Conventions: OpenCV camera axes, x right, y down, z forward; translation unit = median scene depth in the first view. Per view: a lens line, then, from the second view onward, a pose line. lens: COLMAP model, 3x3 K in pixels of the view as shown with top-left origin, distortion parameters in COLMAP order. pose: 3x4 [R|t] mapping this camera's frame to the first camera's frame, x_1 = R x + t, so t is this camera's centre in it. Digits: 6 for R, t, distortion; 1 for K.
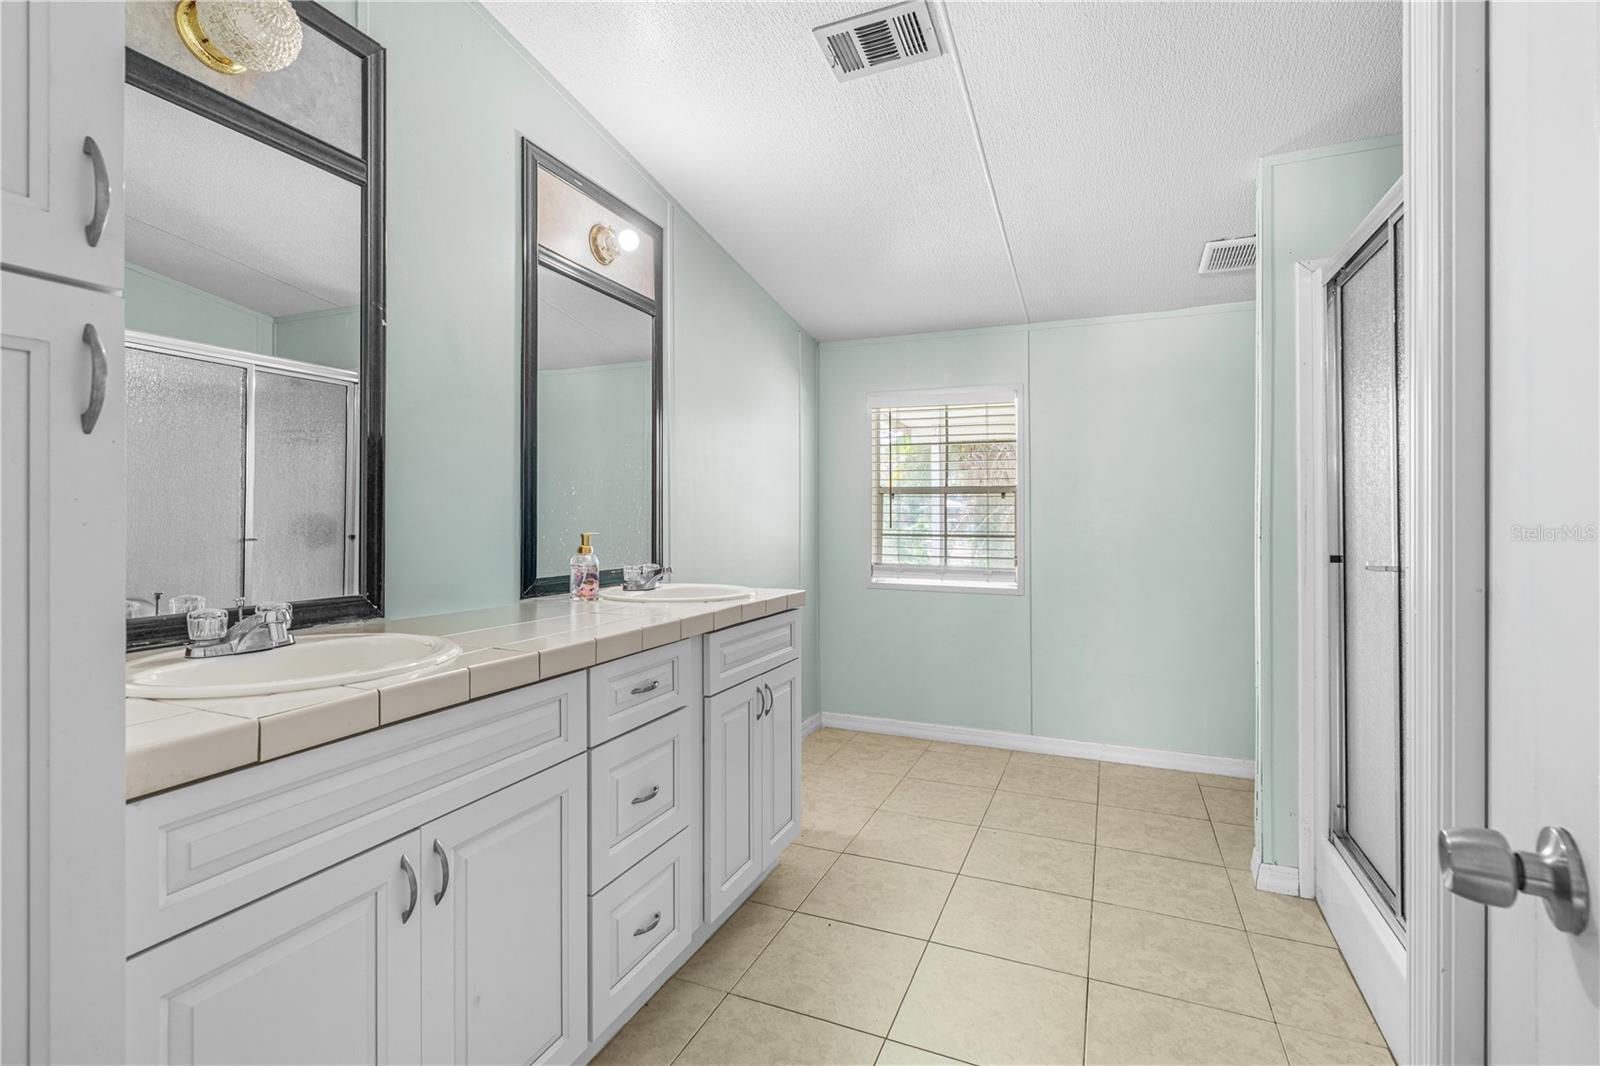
lens RADIAL K [[736.8, 0, 800.0], [0, 736.8, 533.0], [0, 0, 1]] dist [-0.001401, 0.000064]
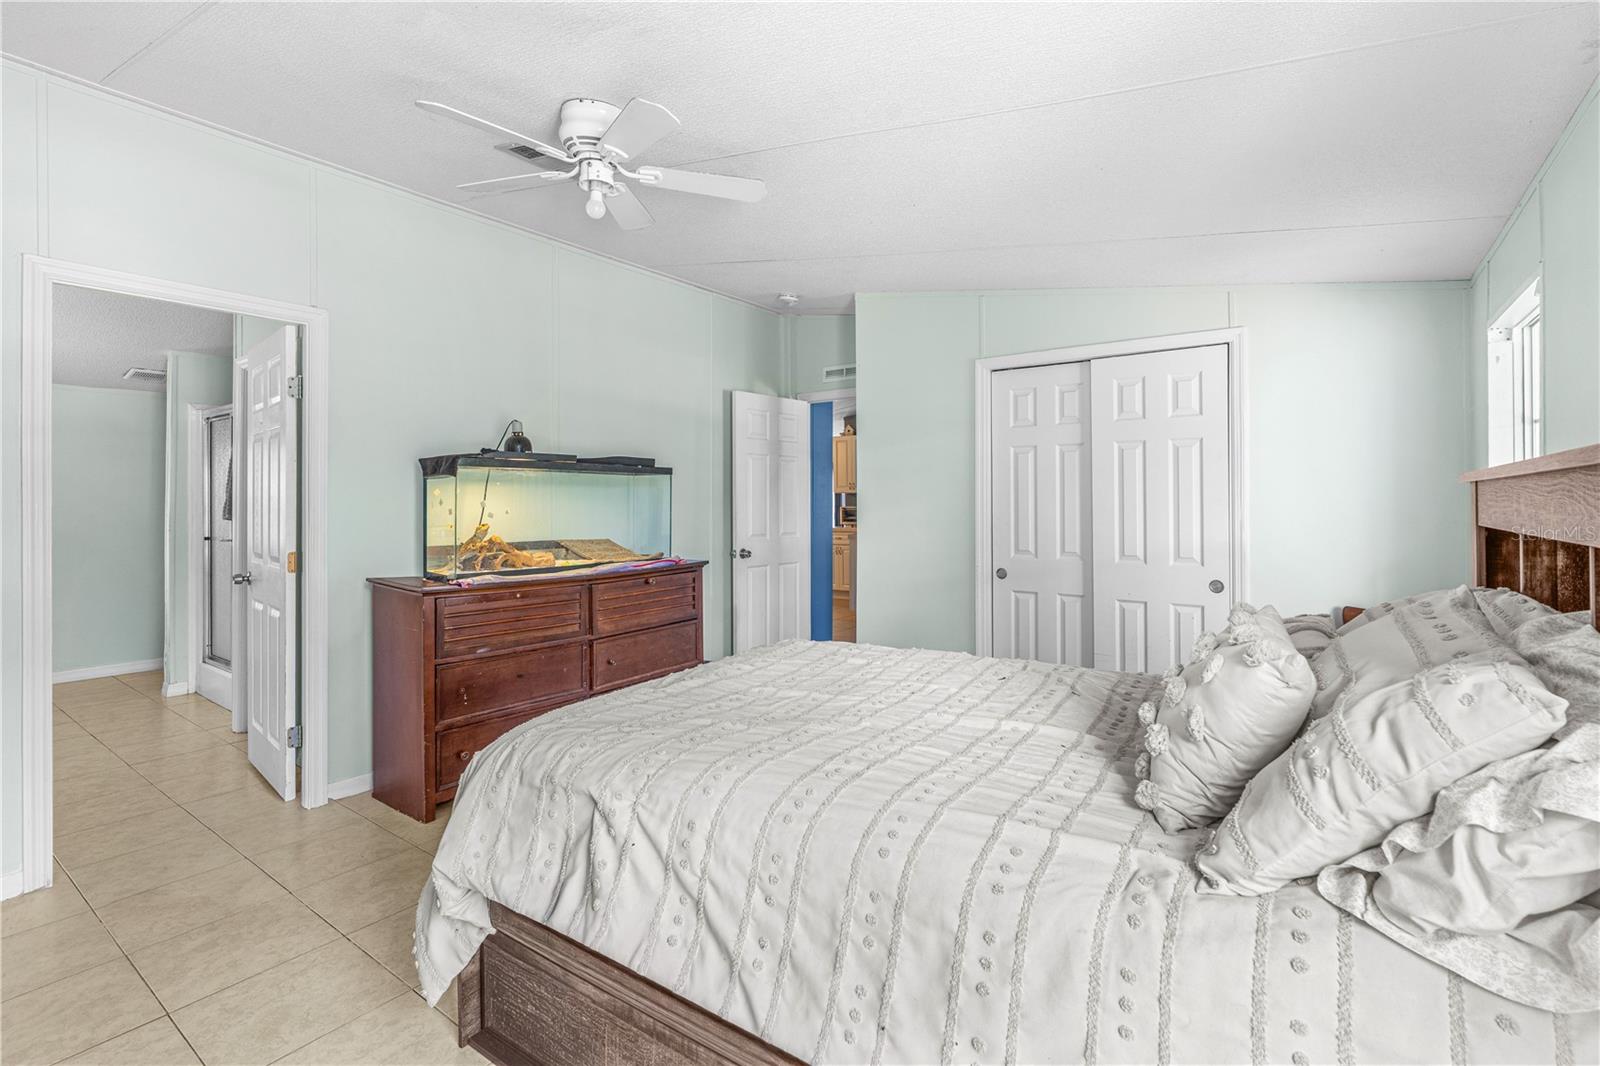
lens RADIAL K [[736.8, 0, 800.0], [0, 736.8, 533.0], [0, 0, 1]] dist [-0.001401, 0.000064]
pose [[0.270621, 0.003137, 0.962681, -0.981353], [0.004577, 0.999979, -0.004546, 0.031043], [-0.962675, 0.005636, 0.270601, -1.394002]]
